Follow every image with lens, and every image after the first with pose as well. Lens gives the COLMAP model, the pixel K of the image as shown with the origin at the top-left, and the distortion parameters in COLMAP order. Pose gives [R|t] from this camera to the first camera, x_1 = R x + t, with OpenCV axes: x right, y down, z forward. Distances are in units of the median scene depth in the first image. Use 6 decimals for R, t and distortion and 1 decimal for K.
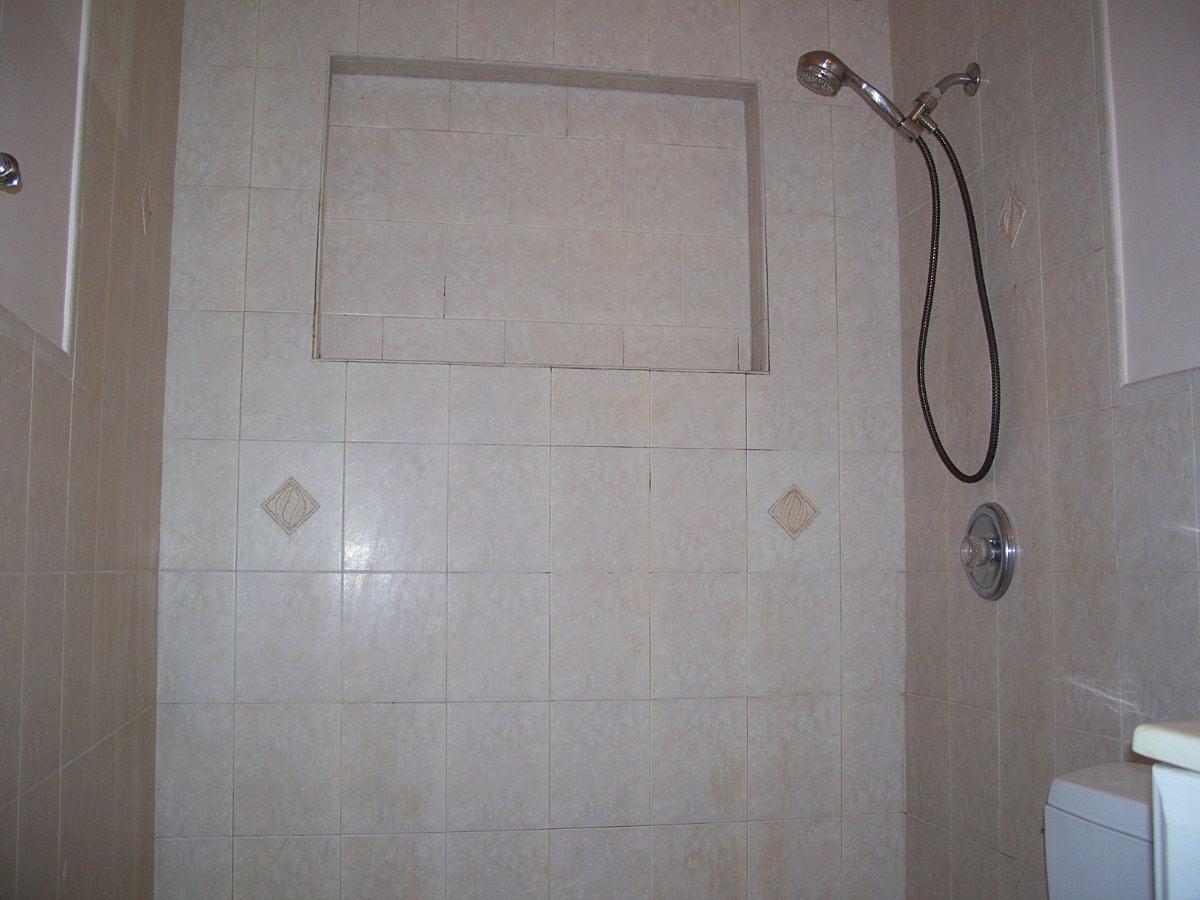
lens RADIAL K [[1322.7, 0, 625.9], [0, 1322.7, 447.3], [0, 0, 1]] dist [-0.255959, 0.363509]
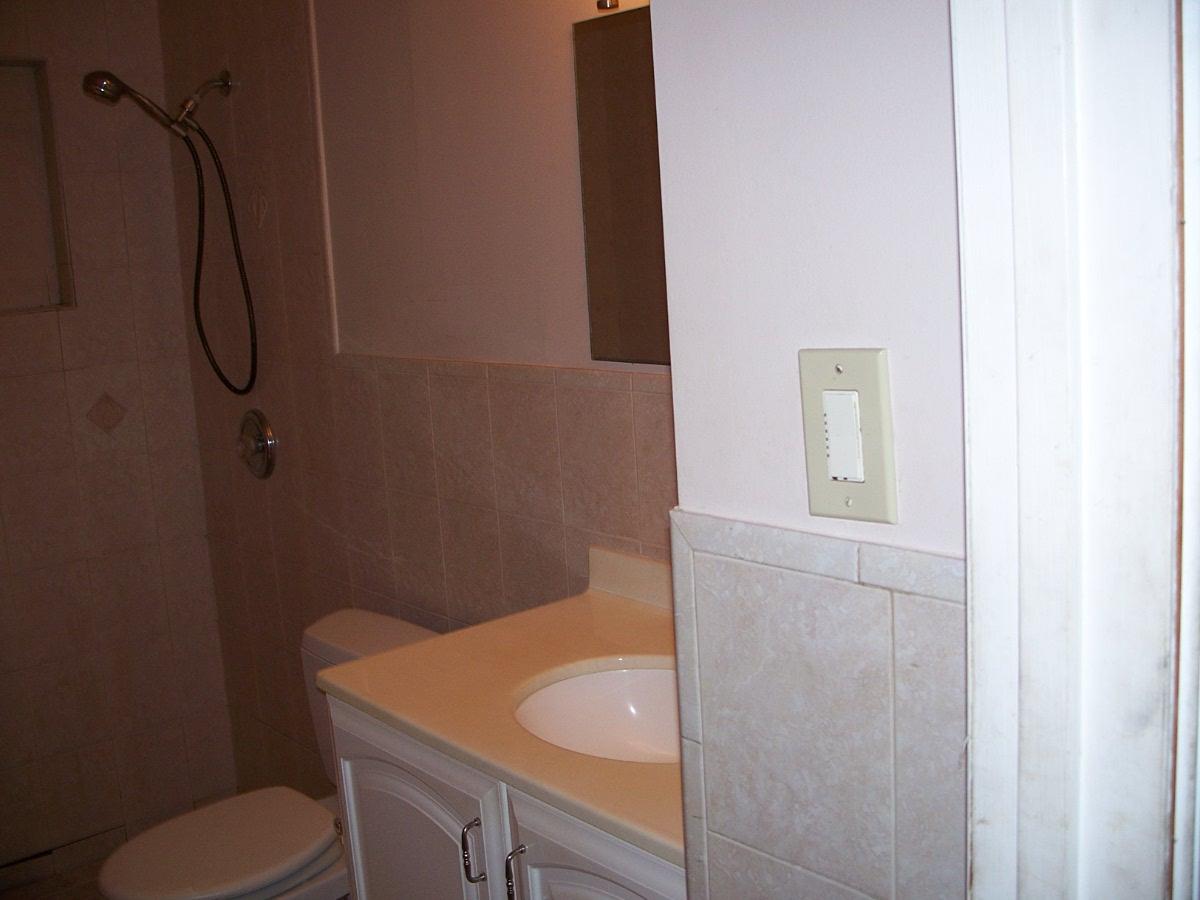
lens RADIAL K [[1322.7, 0, 625.9], [0, 1322.7, 447.3], [0, 0, 1]] dist [-0.255959, 0.363509]
pose [[0.863525, -0.131900, 0.486752, -0.055507], [0.011114, 0.969934, 0.243114, -0.243612], [-0.504184, -0.204525, 0.839028, -0.358727]]
